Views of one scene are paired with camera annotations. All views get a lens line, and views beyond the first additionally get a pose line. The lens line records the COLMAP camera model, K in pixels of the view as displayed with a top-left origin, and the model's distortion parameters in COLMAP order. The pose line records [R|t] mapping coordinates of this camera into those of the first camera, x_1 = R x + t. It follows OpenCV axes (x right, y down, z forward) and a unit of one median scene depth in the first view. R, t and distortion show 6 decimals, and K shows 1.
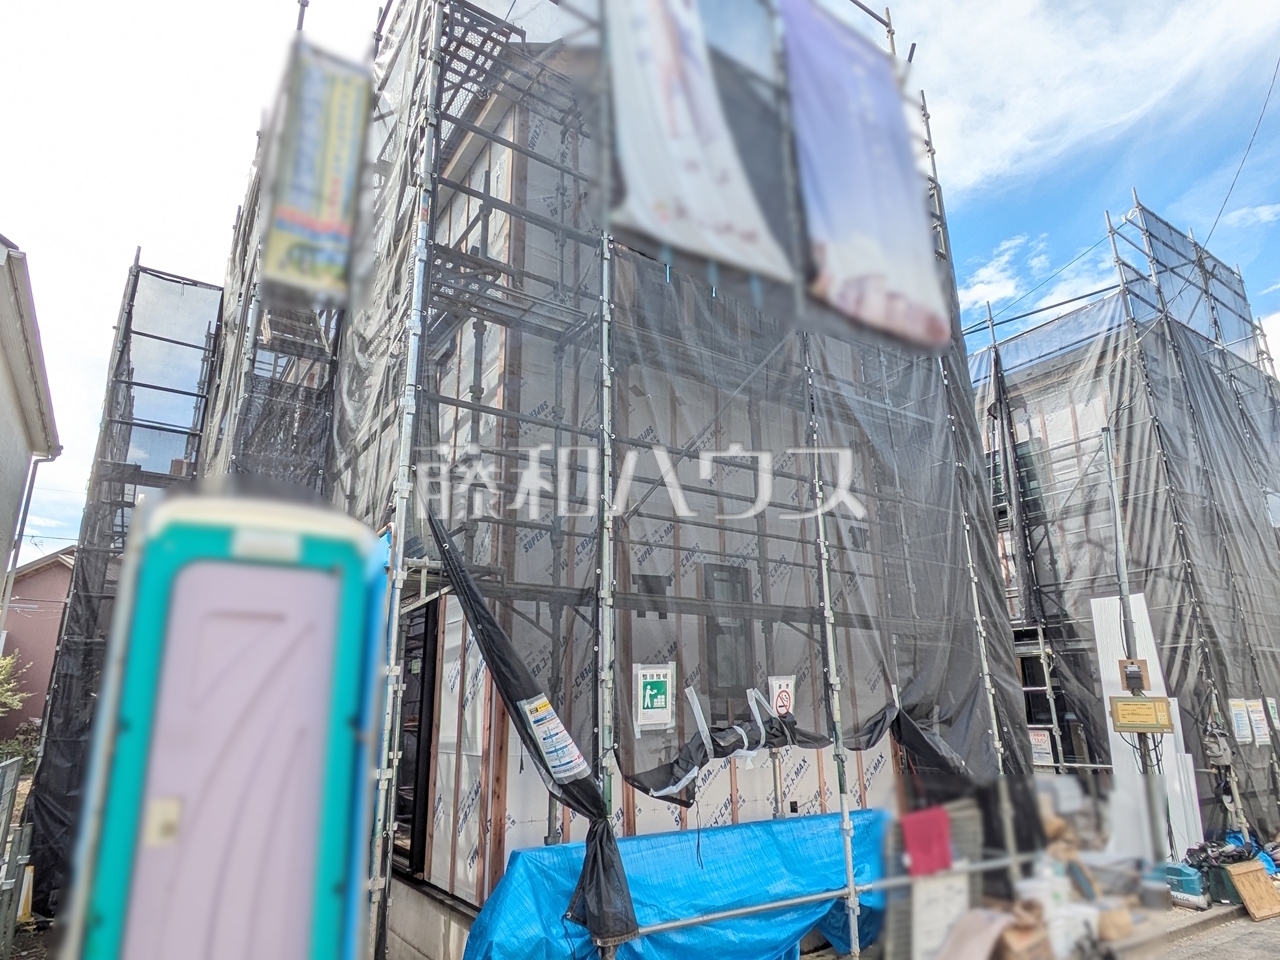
lens RADIAL K [[763.9, 0, 636.0], [0, 763.9, 490.1], [0, 0, 1]] dist [0.001661, 0.000490]
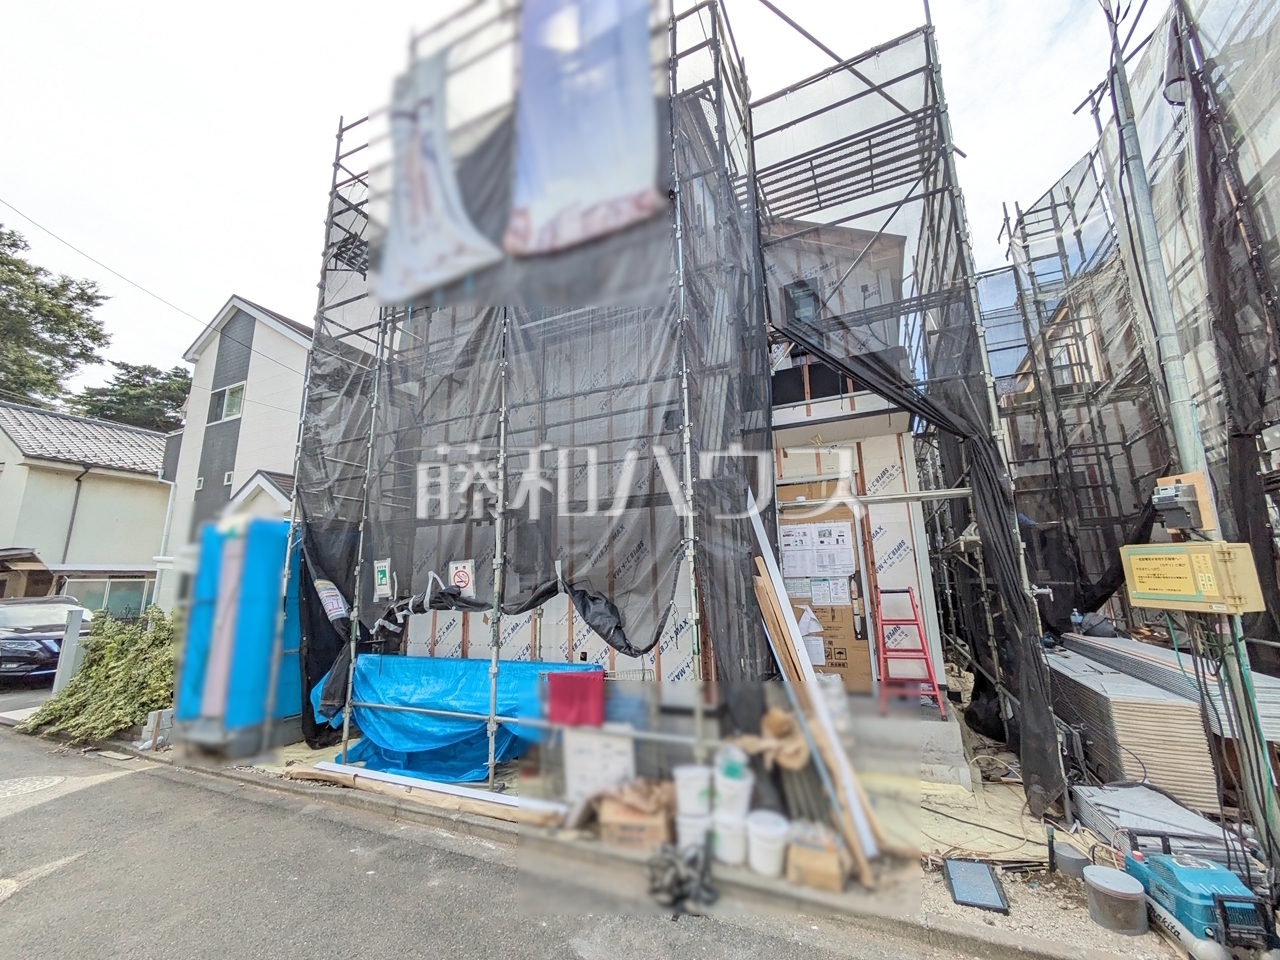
lens RADIAL K [[505.8, 0, 641.4], [0, 505.8, 478.8], [0, 0, 1]] dist [0.001494, 0.001197]
pose [[0.519045, -0.176909, -0.836239, 1.026034], [0.258820, 0.964946, -0.043490, 0.195116], [0.814619, -0.193862, 0.546638, 0.687189]]
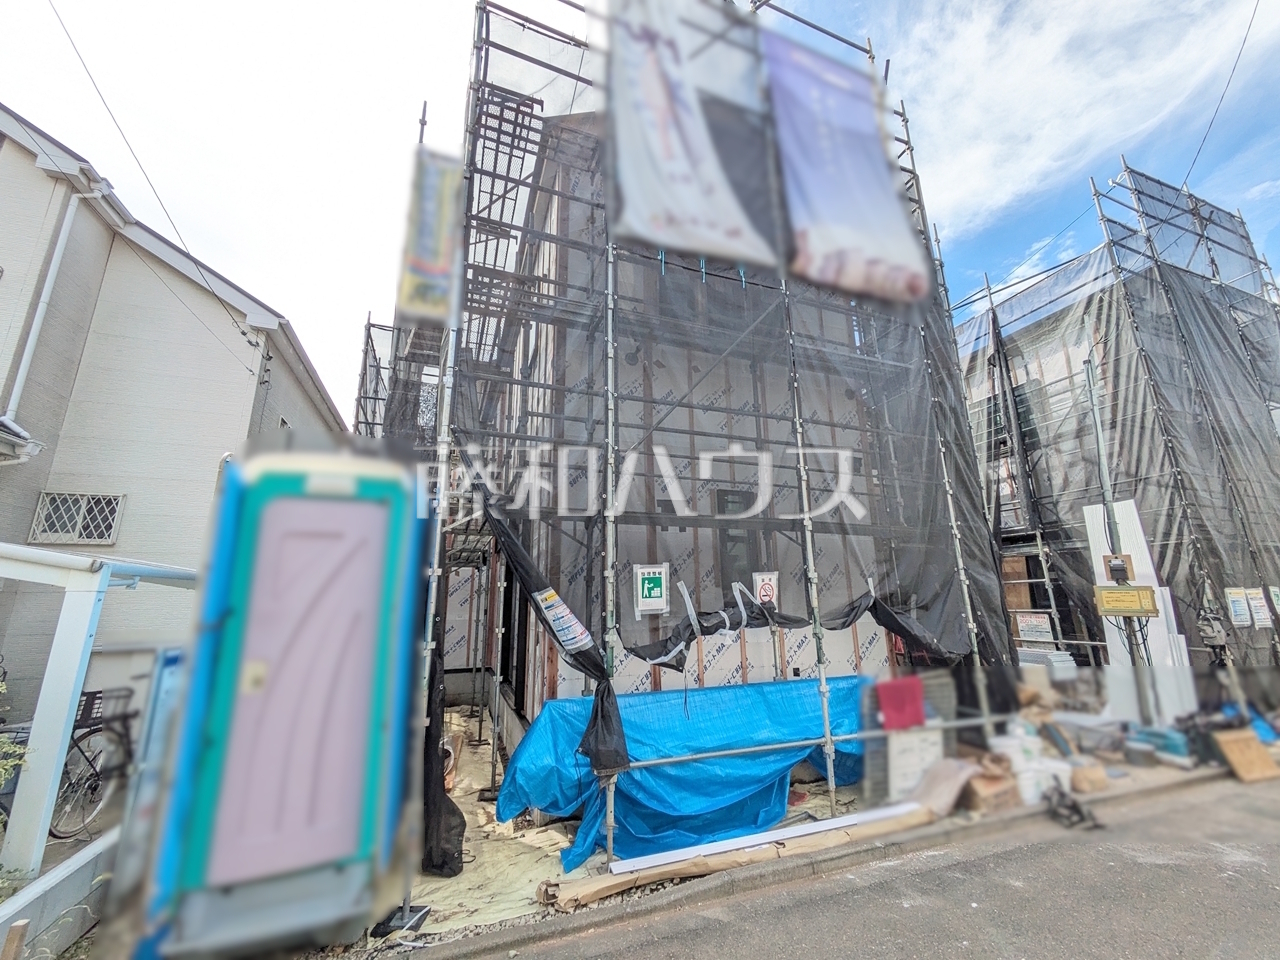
lens RADIAL K [[504.0, 0, 642.3], [0, 504.0, 479.4], [0, 0, 1]] dist [-0.001251, 0.002819]
pose [[0.973186, -0.057196, -0.222797, 0.163554], [0.067489, 0.996963, 0.038857, 0.036730], [0.219898, -0.052851, 0.974090, 0.124297]]
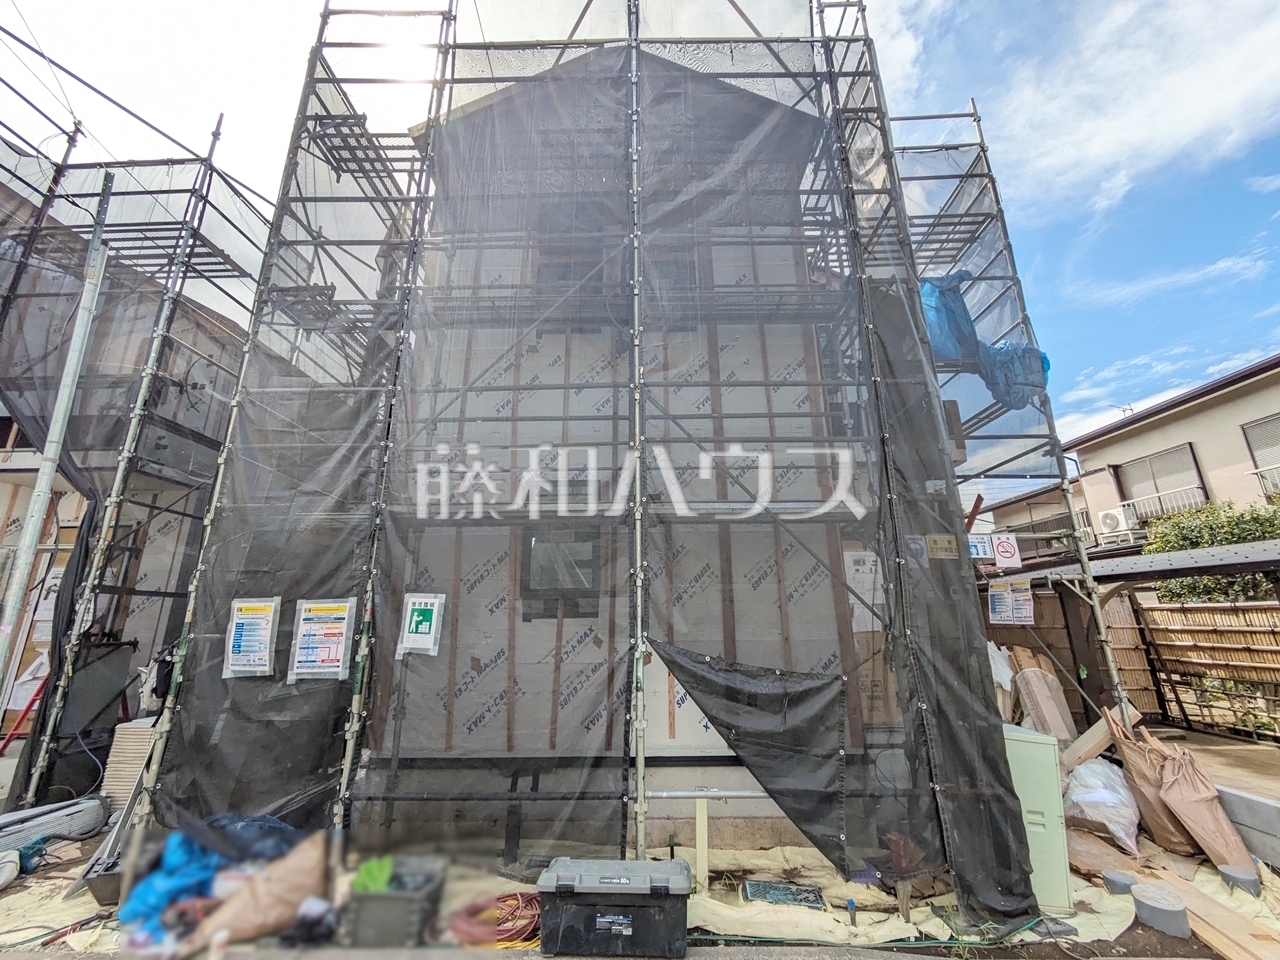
lens RADIAL K [[505.5, 0, 643.3], [0, 505.5, 479.5], [0, 0, 1]] dist [0.001171, 0.000342]
pose [[0.826246, -0.150393, -0.542863, 1.902157], [0.161998, 0.986429, -0.026714, 0.364829], [0.539514, -0.065870, 0.839396, 1.270458]]
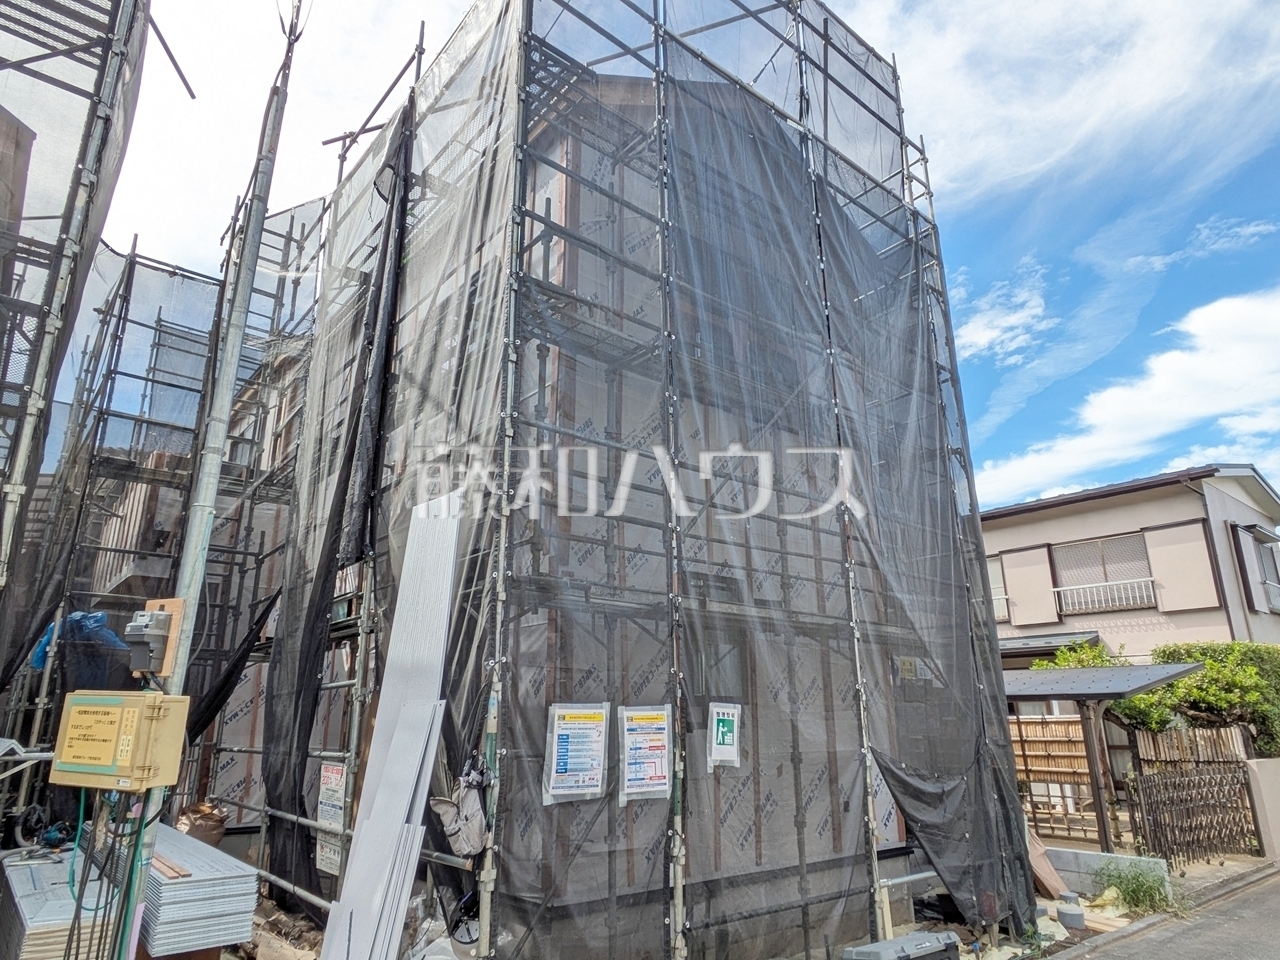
lens RADIAL K [[793.0, 0, 635.5], [0, 793.0, 484.5], [0, 0, 1]] dist [0.003450, -0.002787]
pose [[0.994282, 0.036649, 0.100300, 1.160391], [-0.035991, 0.999317, -0.008372, 0.213807], [-0.100538, 0.004714, 0.994922, 0.771966]]
